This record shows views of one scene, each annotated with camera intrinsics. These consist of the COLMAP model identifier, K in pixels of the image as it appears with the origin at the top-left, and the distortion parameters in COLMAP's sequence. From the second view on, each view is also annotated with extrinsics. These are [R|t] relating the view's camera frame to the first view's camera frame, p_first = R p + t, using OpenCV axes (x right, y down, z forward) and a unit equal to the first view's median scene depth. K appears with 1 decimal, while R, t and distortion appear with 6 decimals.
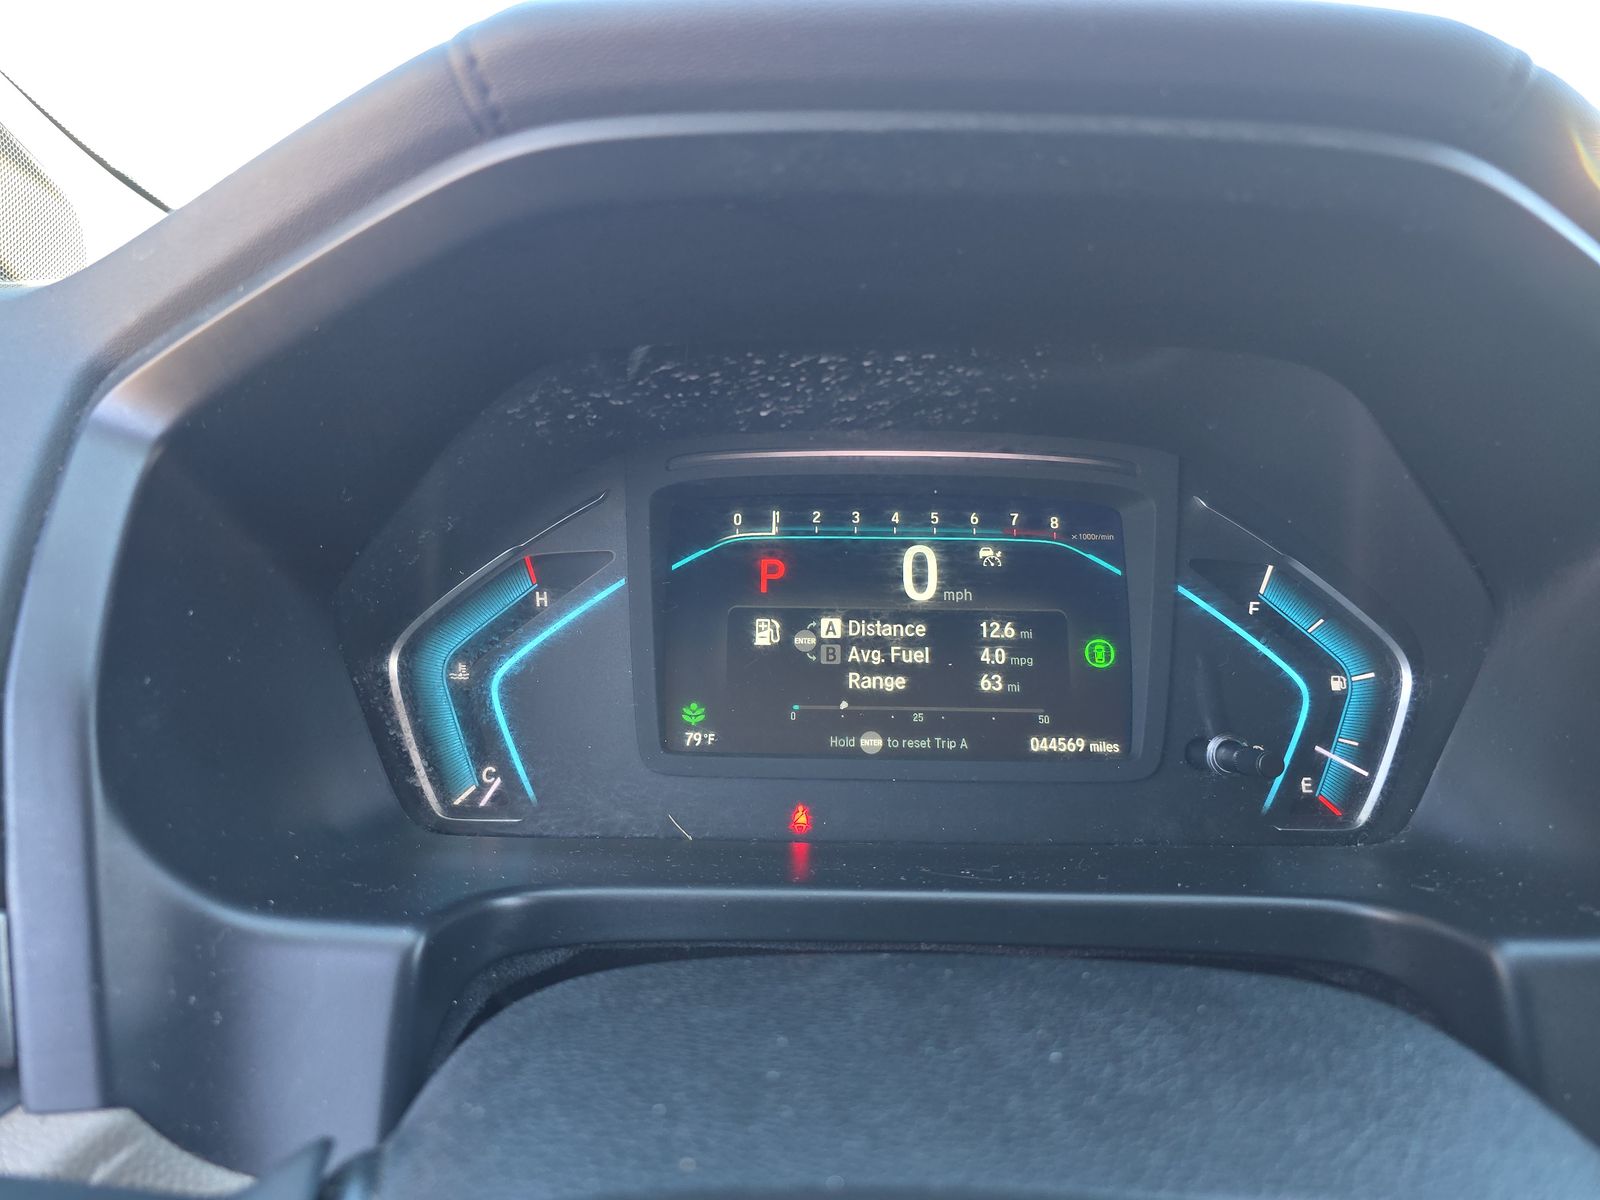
lens RADIAL K [[1066.0, 0, 807.7], [0, 1066.0, 594.2], [0, 0, 1]] dist [0.056852, -0.051842]
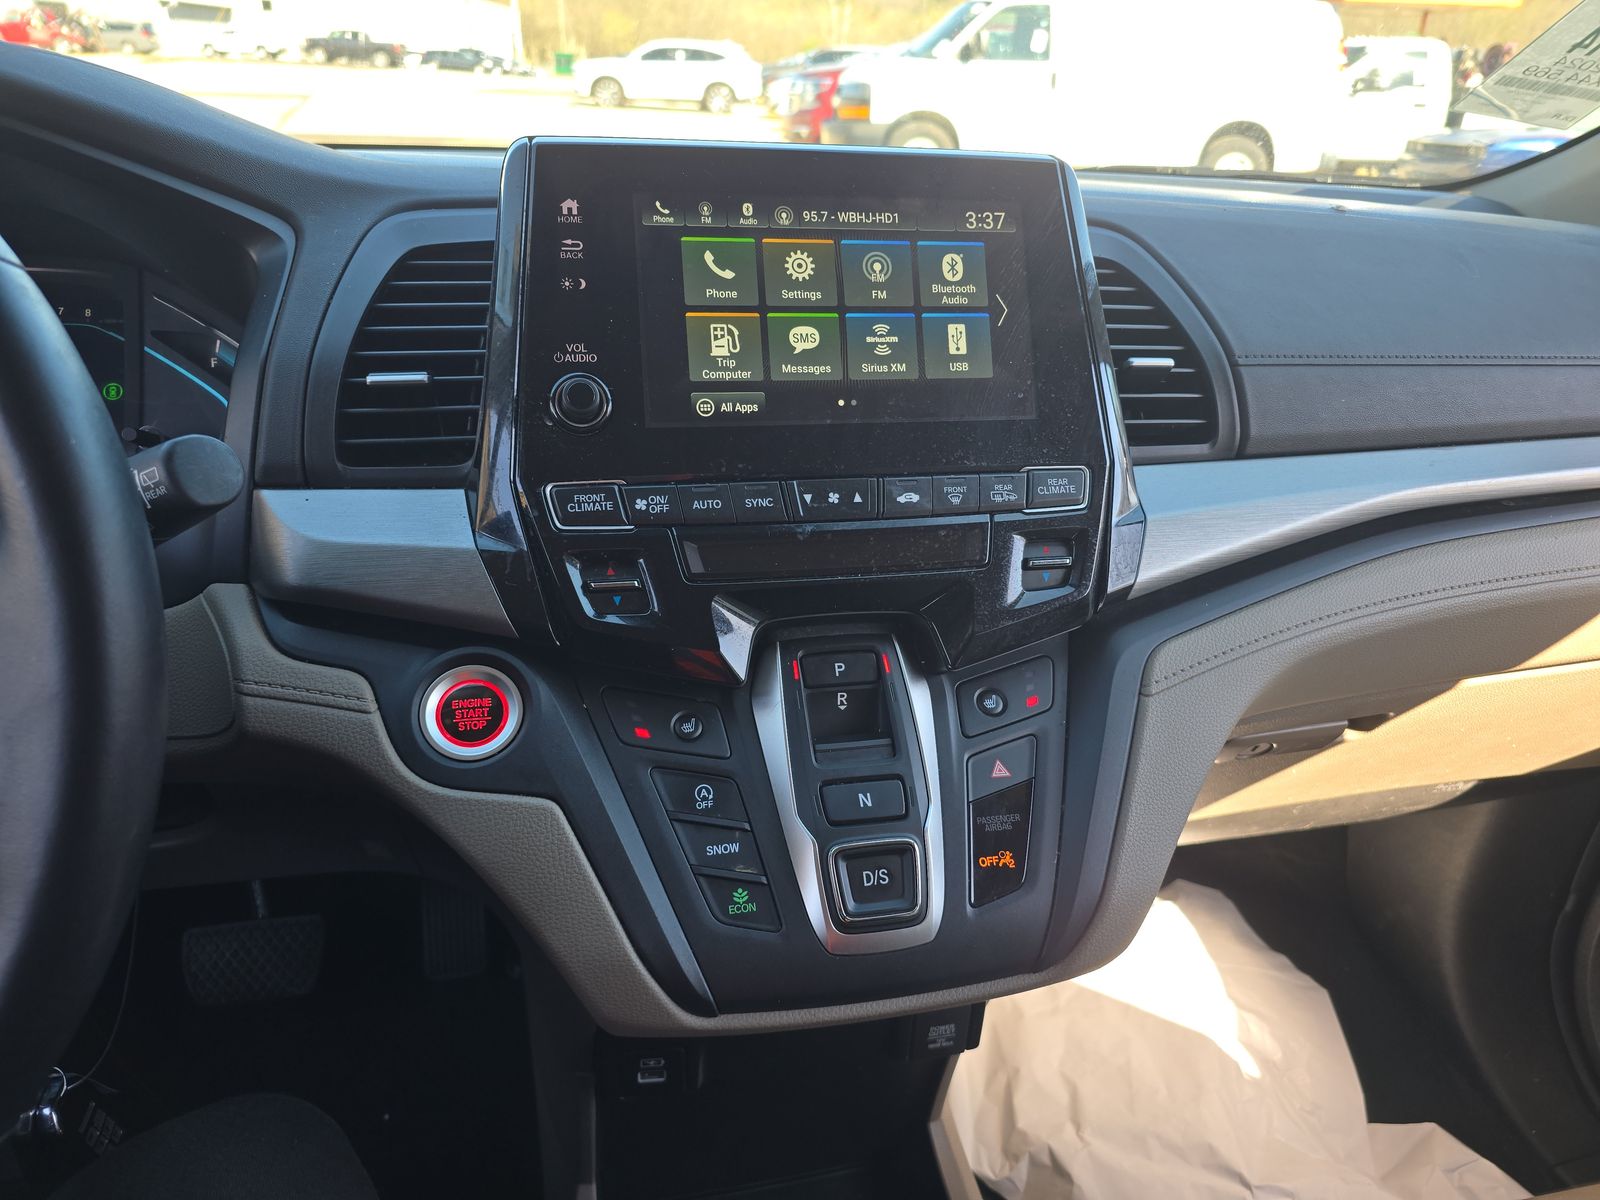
lens RADIAL K [[1066.0, 0, 807.7], [0, 1066.0, 594.2], [0, 0, 1]] dist [0.056852, -0.051842]
pose [[0.980007, -0.064008, 0.188388, 0.980025], [0.042827, 0.992508, 0.114431, 0.218672], [-0.194301, -0.104075, 0.975405, -0.863831]]
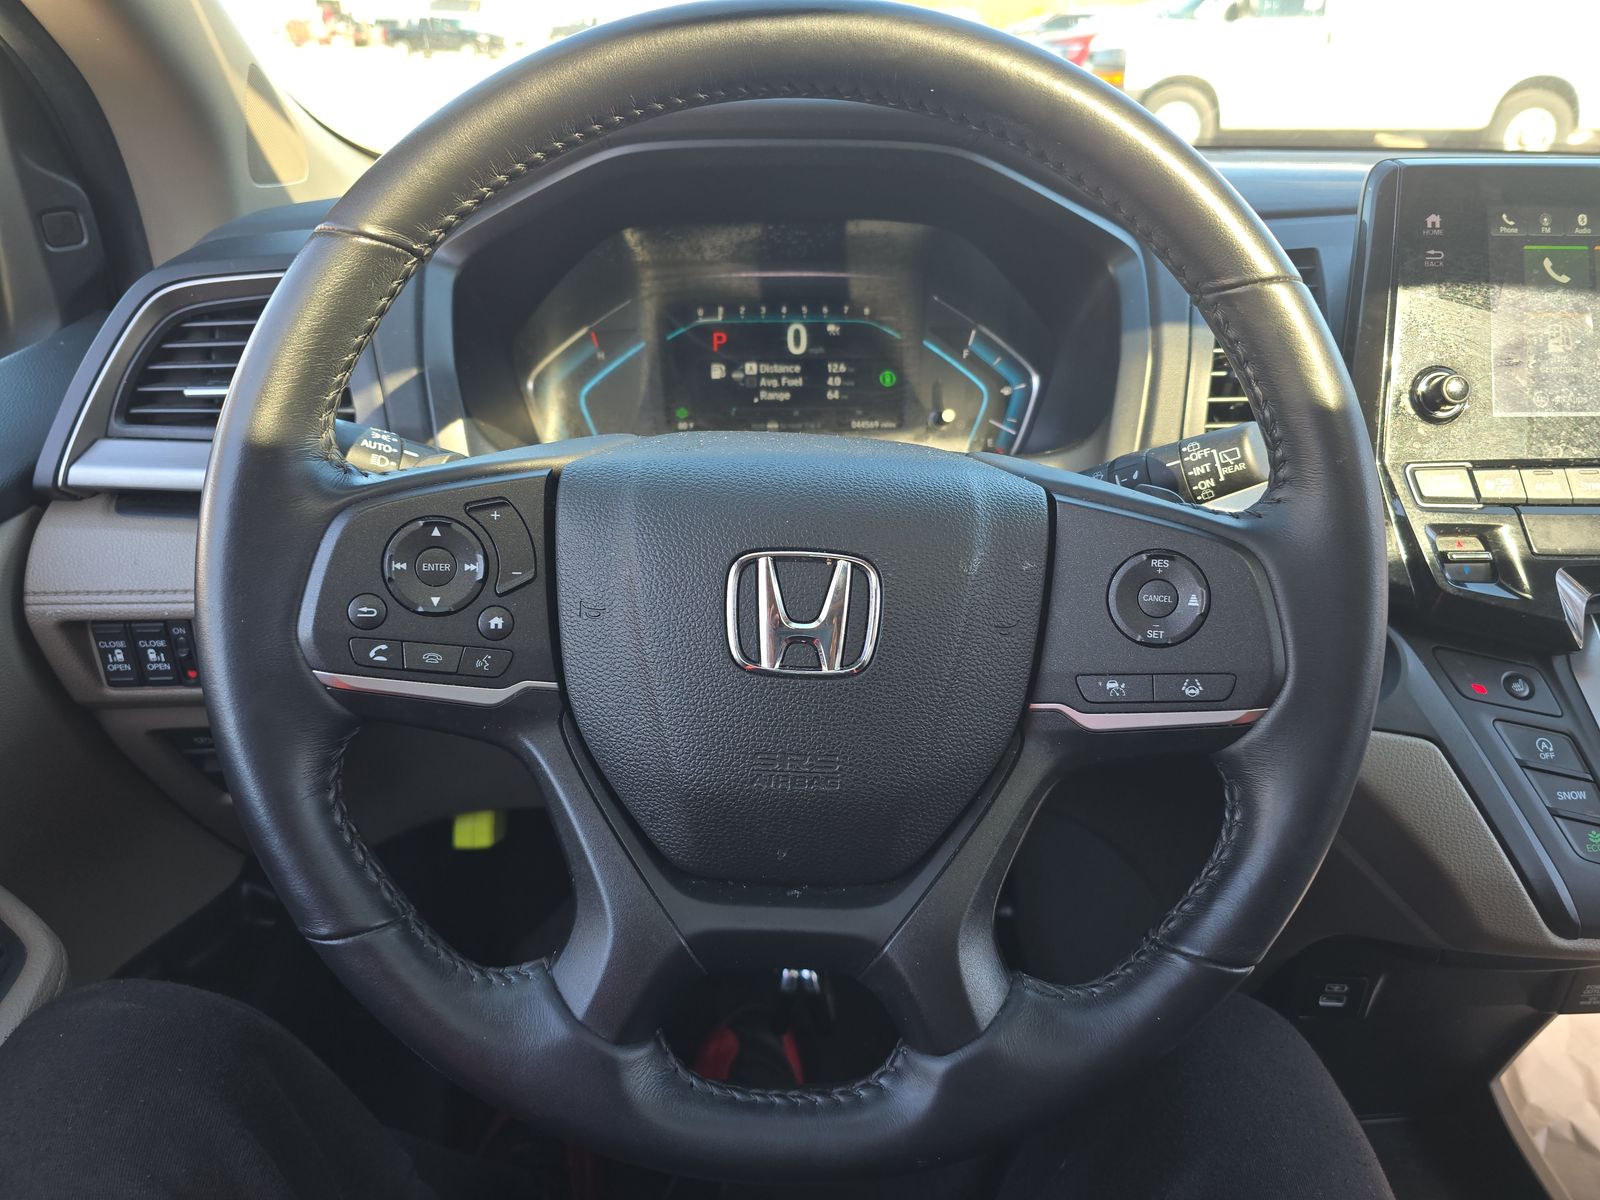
lens RADIAL K [[1087.1, 0, 800.0], [0, 1087.1, 600.0], [0, 0, 1]] dist [0.007242, -0.009051]
pose [[0.999485, -0.023730, 0.021621, 0.058232], [0.020637, 0.990833, 0.133505, 0.186670], [-0.024591, -0.132990, 0.990812, -1.014703]]
